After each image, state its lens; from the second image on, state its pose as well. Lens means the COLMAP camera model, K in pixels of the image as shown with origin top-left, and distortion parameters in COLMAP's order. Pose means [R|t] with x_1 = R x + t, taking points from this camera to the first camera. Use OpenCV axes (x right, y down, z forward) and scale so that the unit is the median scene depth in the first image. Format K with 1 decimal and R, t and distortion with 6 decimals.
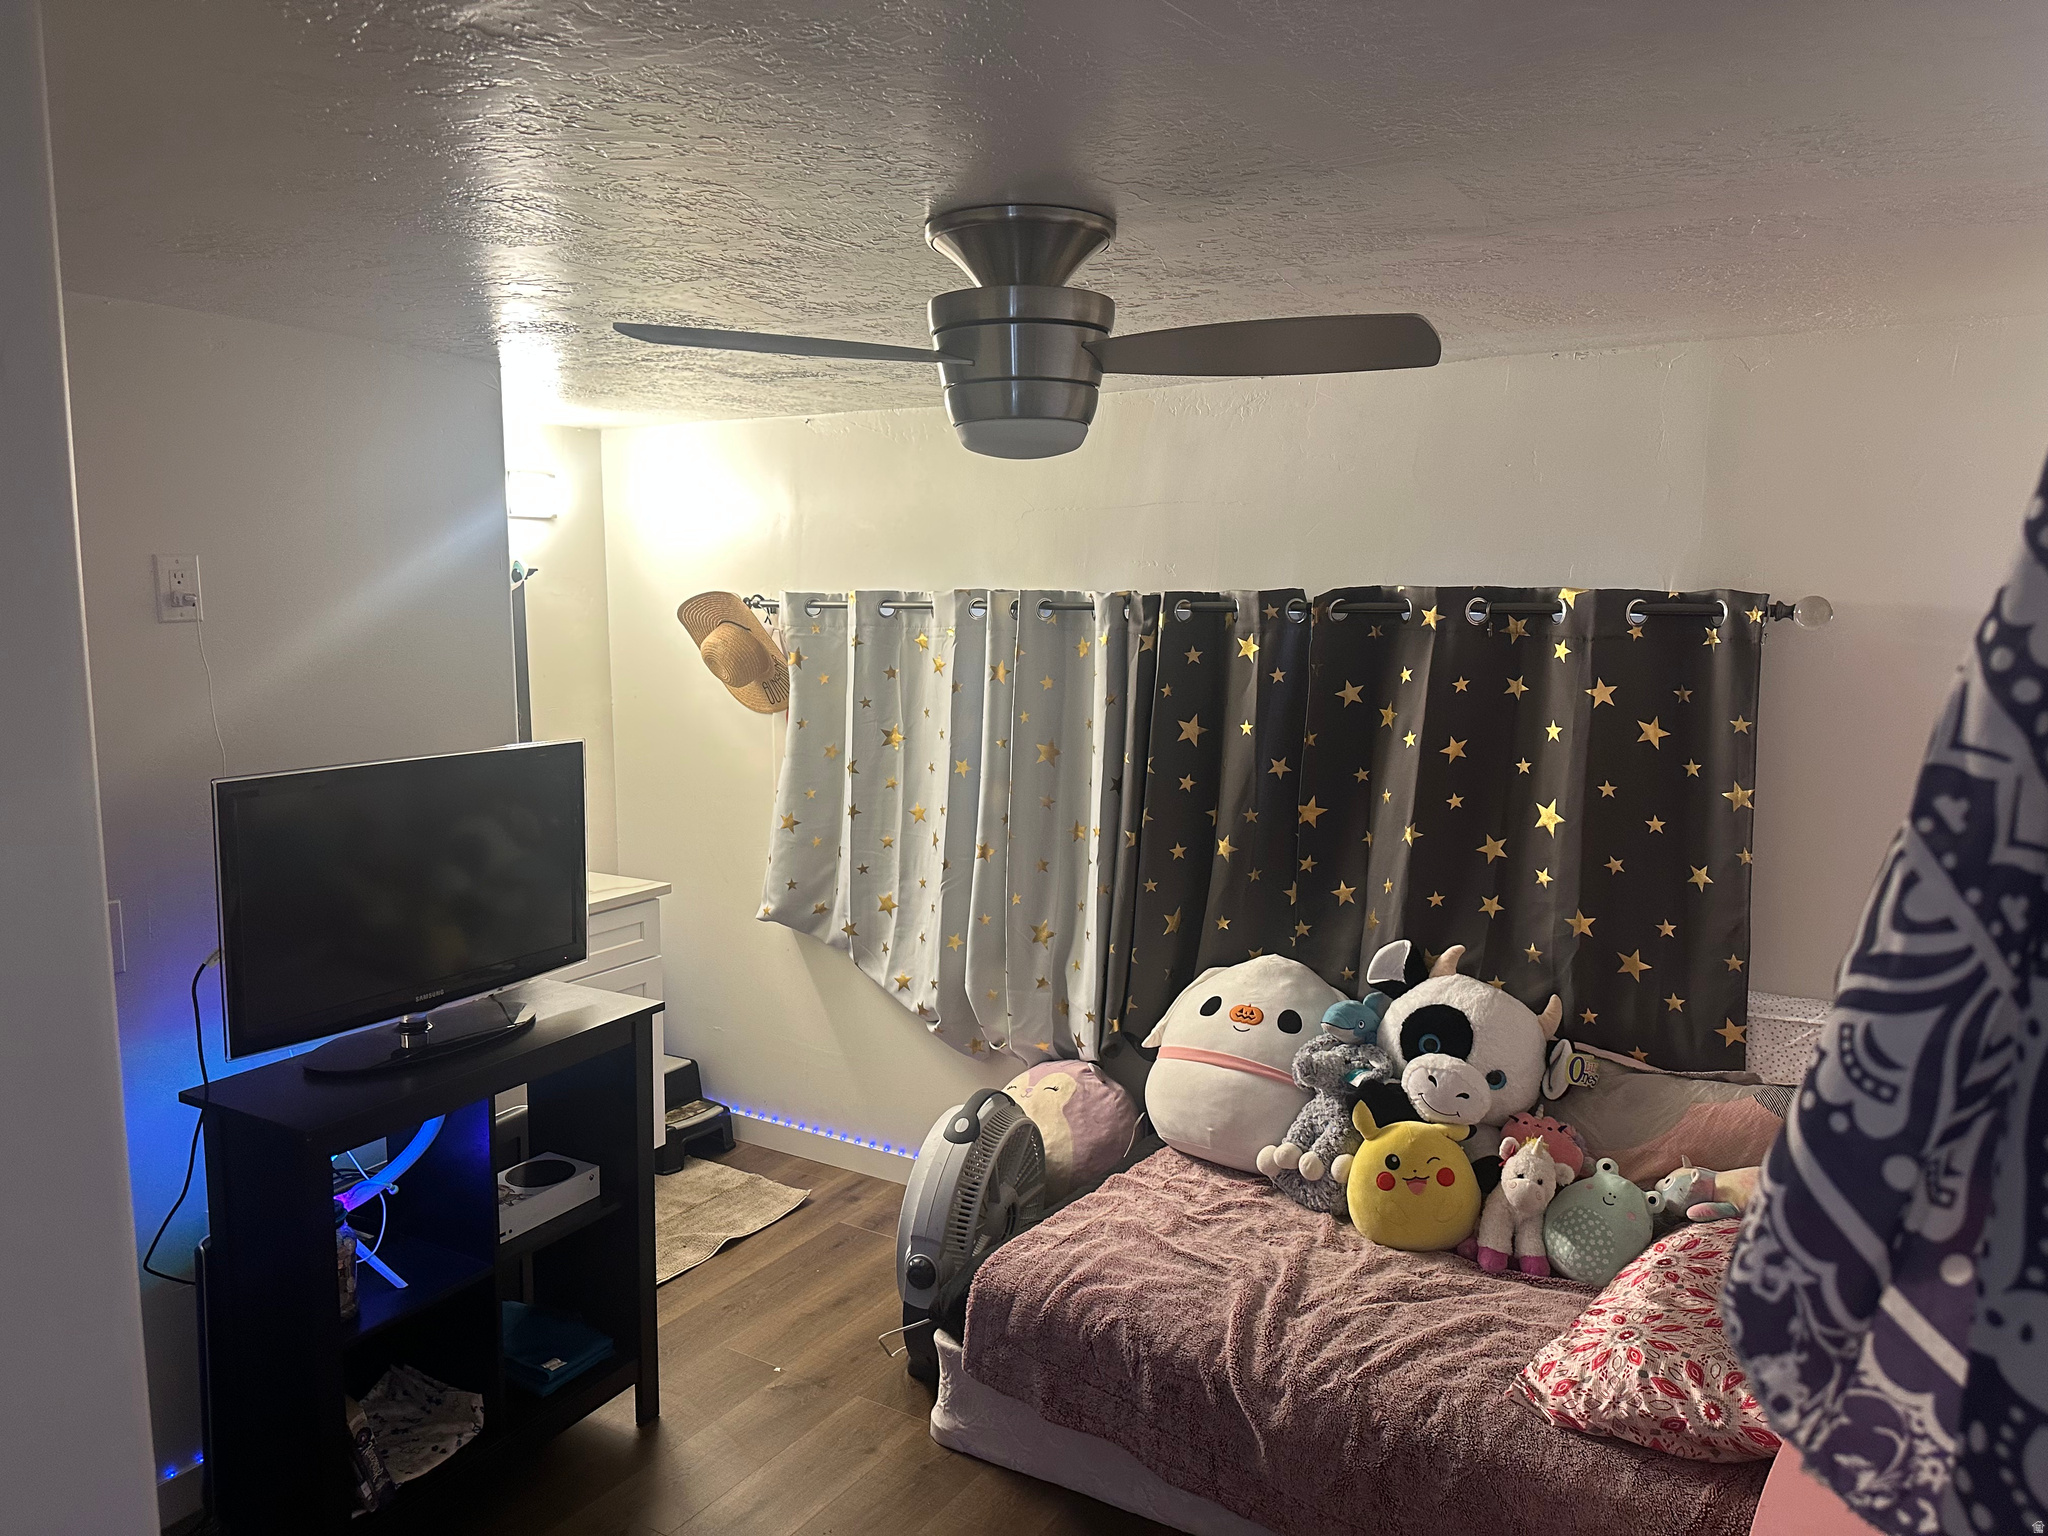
lens RADIAL K [[1429.7, 0, 1029.8], [0, 1429.7, 768.2], [0, 0, 1]] dist [0.041295, -0.058316]
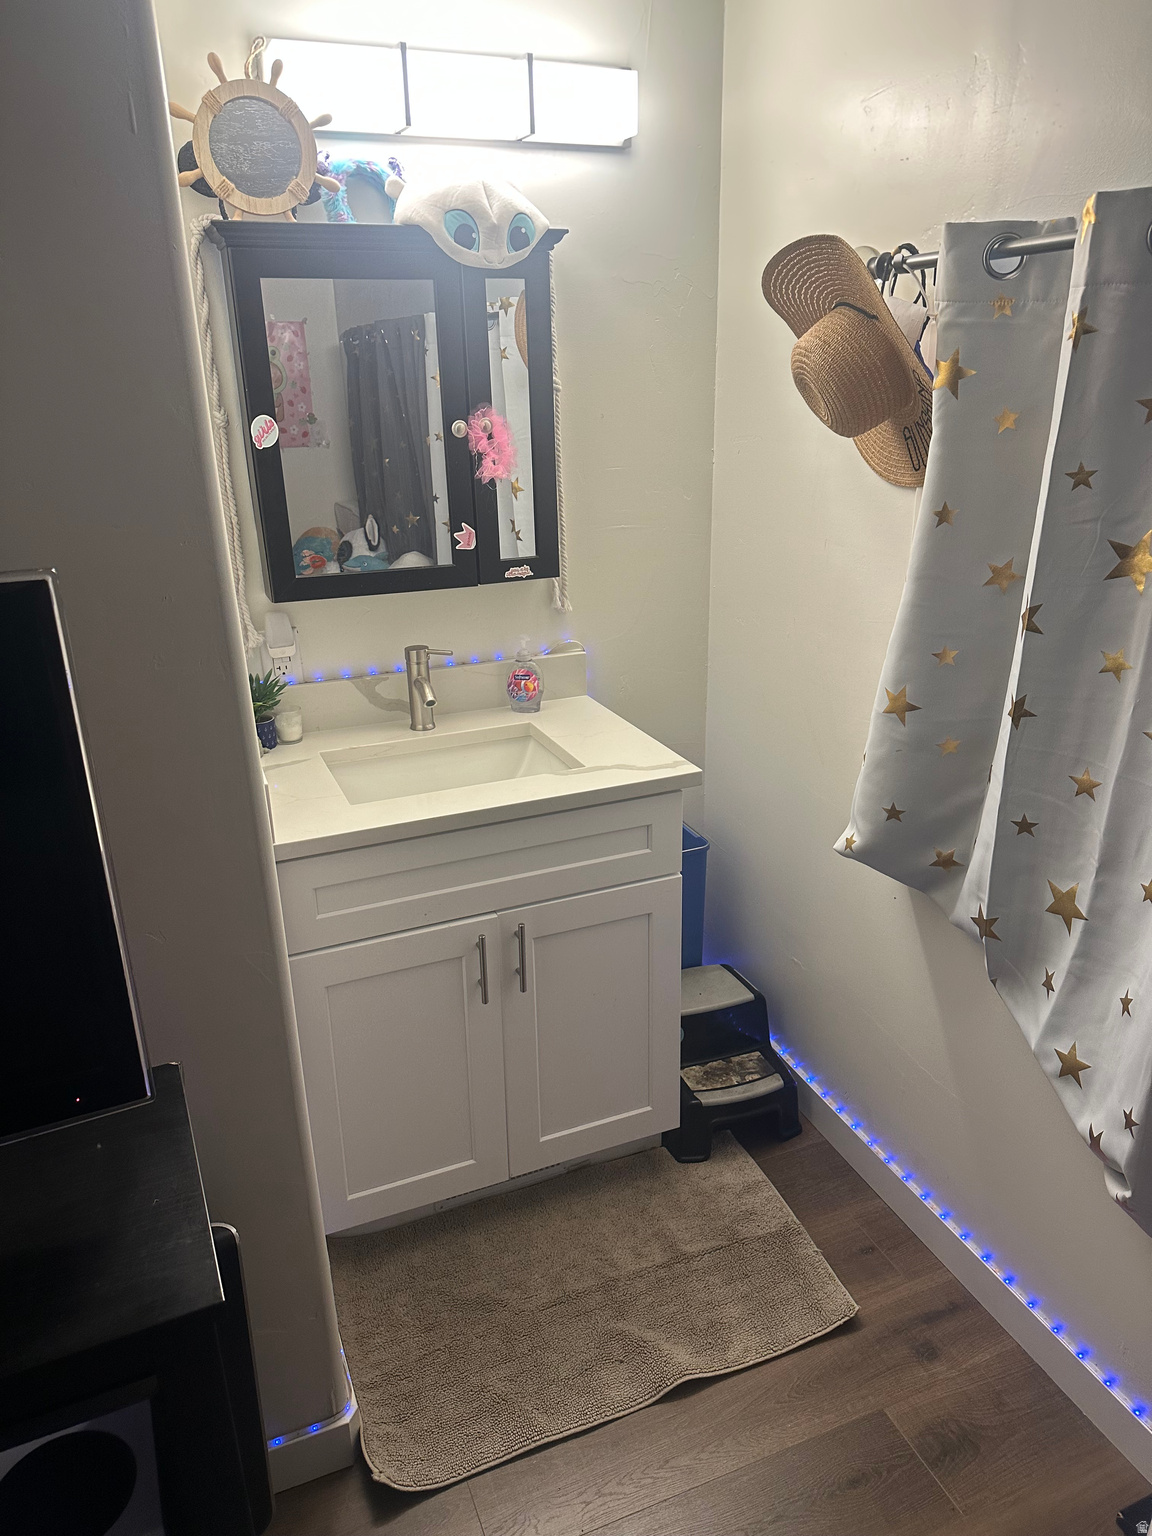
lens RADIAL K [[1072.3, 0, 589.1], [0, 1072.3, 772.0], [0, 0, 1]] dist [0.041295, -0.058316]
pose [[0.806499, 0.190628, -0.559661, -0.043509], [-0.047880, 0.964545, 0.259540, -0.047554], [0.589294, -0.182522, 0.787032, 0.815879]]
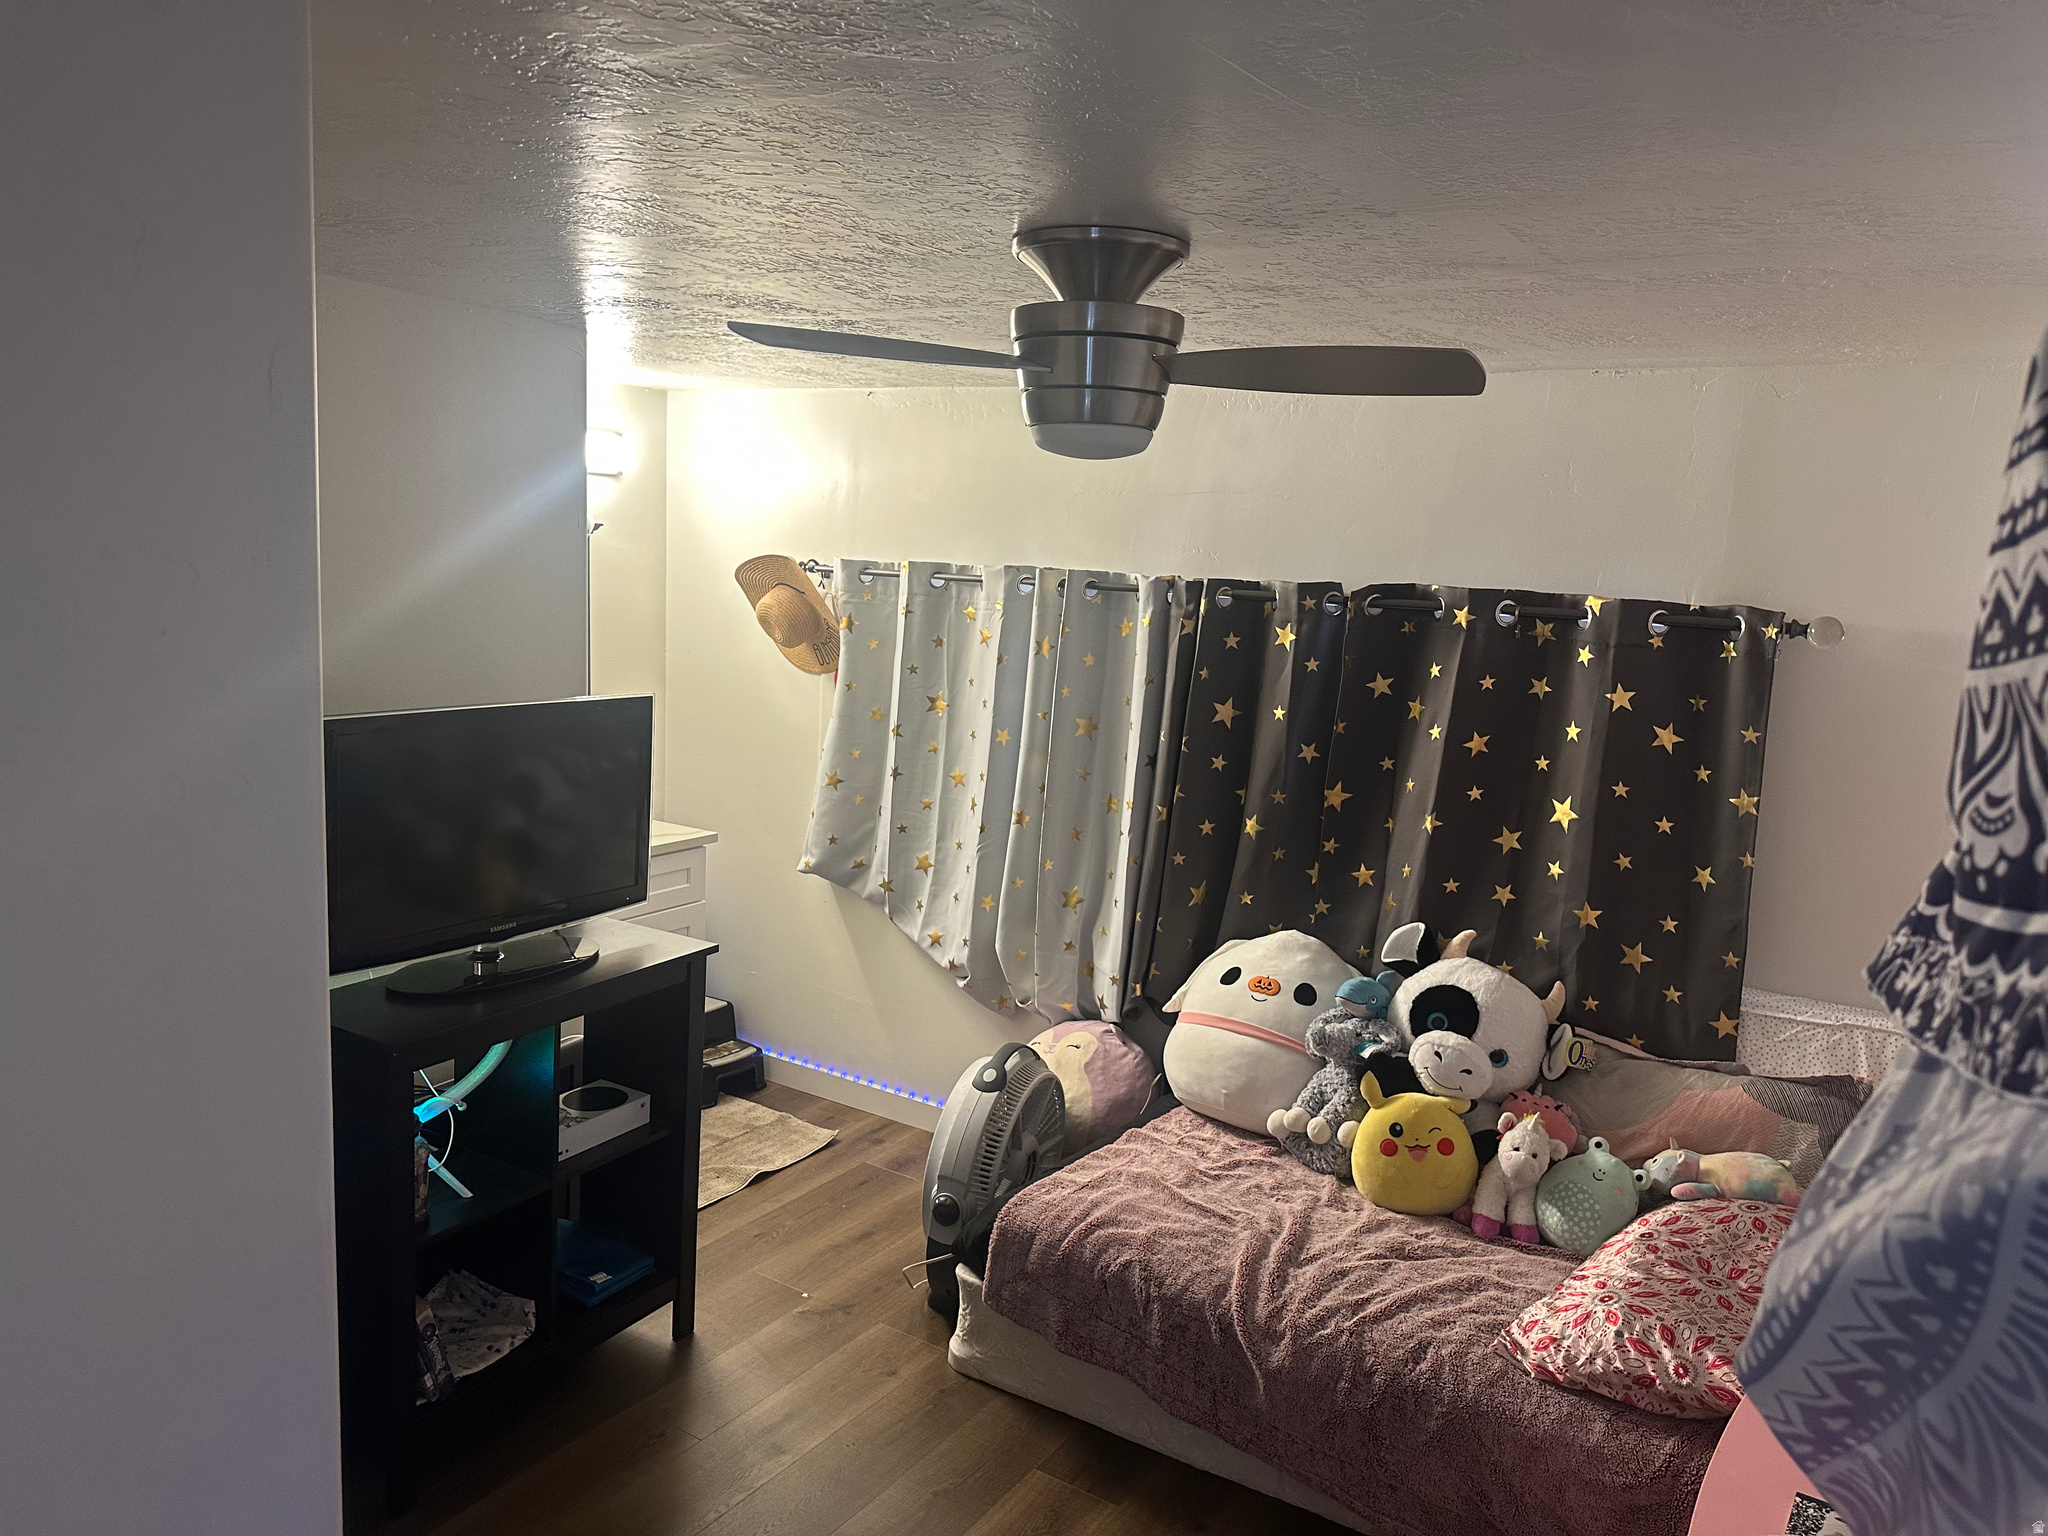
lens RADIAL K [[1429.7, 0, 1036.4], [0, 1429.7, 766.1], [0, 0, 1]] dist [0.041295, -0.058316]
pose [[0.998710, 0.050066, -0.008507, -0.016189], [-0.049853, 0.998476, 0.023671, -0.005772], [0.009680, -0.023216, 0.999684, -0.052700]]
